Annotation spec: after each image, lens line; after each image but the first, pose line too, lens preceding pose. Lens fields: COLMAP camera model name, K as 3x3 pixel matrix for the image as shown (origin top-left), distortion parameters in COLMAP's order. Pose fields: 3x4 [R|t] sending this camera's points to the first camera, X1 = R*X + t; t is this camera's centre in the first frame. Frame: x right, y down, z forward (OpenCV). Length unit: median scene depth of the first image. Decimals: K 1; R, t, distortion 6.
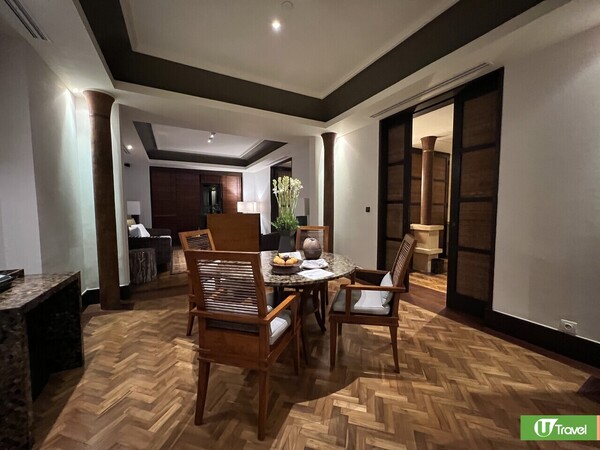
lens RADIAL K [[241.1, 0, 300.6], [0, 241.1, 225.6], [0, 0, 1]] dist [-0.012266, 0.000015]
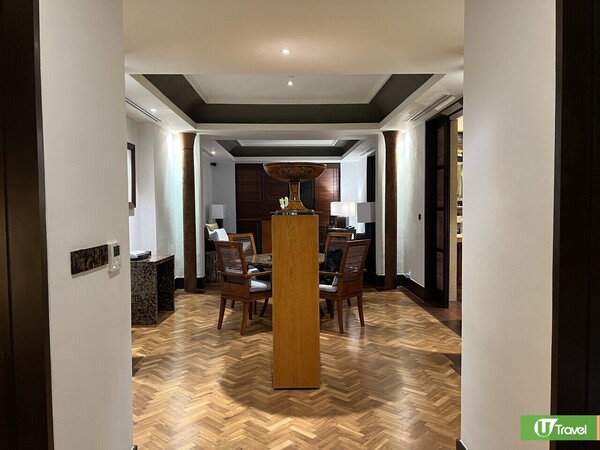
lens RADIAL K [[449.0, 0, 300.0], [0, 449.0, 225.0], [0, 0, 1]] dist [0.002922, 0.000043]
pose [[0.894424, 0.013021, -0.447030, 0.894427], [-0.023032, 0.999591, -0.016967, 0.005274], [0.446626, 0.025472, 0.894358, -1.007054]]
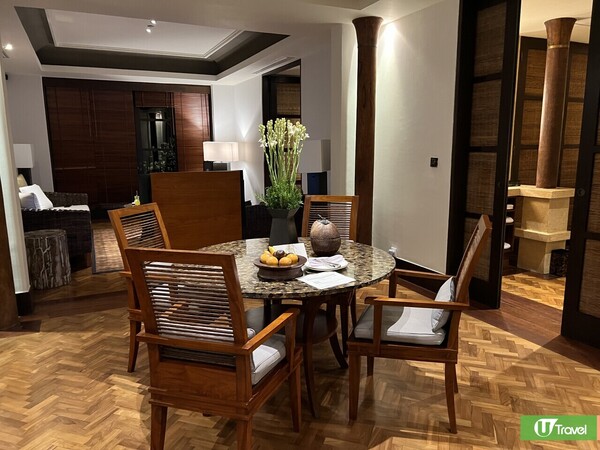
lens RADIAL K [[456.1, 0, 299.6], [0, 456.1, 230.5], [0, 0, 1]] dist [-0.000823, -0.006456]
pose [[0.998604, 0.003808, -0.052693, 0.035474], [0.002103, 0.993743, 0.111671, -0.040187], [0.052788, -0.111626, 0.992347, -0.112571]]
